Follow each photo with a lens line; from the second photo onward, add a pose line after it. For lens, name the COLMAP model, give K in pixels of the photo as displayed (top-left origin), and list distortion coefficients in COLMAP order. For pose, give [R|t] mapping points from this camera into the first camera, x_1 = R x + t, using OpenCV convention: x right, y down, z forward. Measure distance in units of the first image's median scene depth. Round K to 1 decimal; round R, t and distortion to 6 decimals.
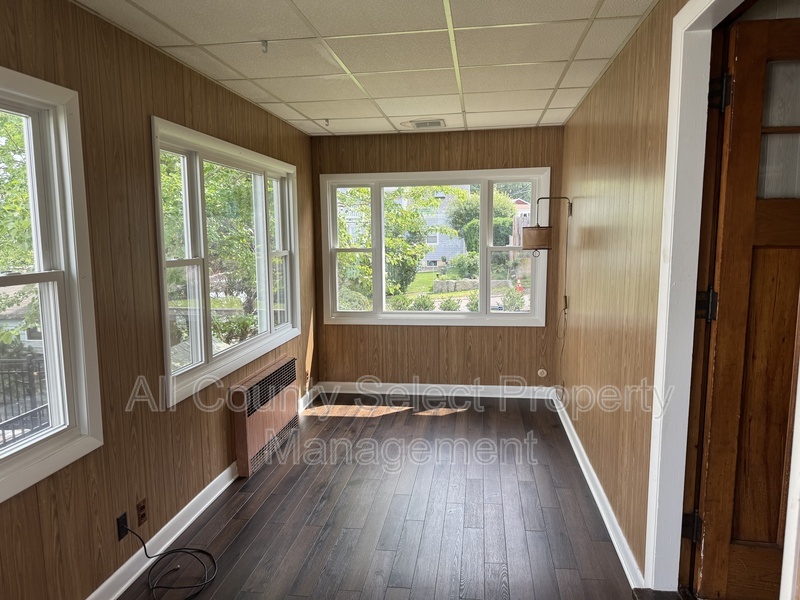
lens RADIAL K [[569.5, 0, 394.7], [0, 569.5, 295.2], [0, 0, 1]] dist [0.028734, -0.026287]
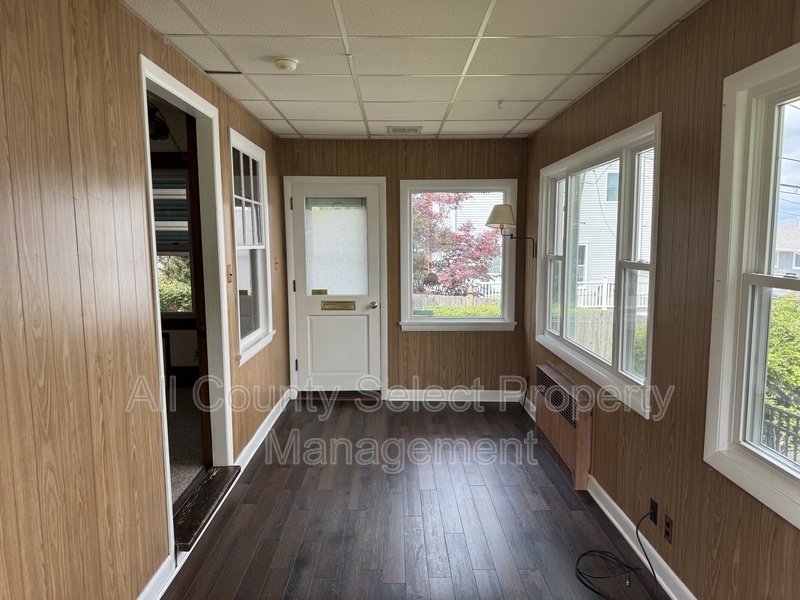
lens RADIAL K [[569.5, 0, 398.4], [0, 569.5, 307.3], [0, 0, 1]] dist [0.028734, -0.026287]
pose [[0.987684, -0.002689, 0.156441, -0.149470], [0.001250, 0.999956, 0.009293, 0.000734], [-0.156459, -0.008983, 0.987644, 0.016784]]
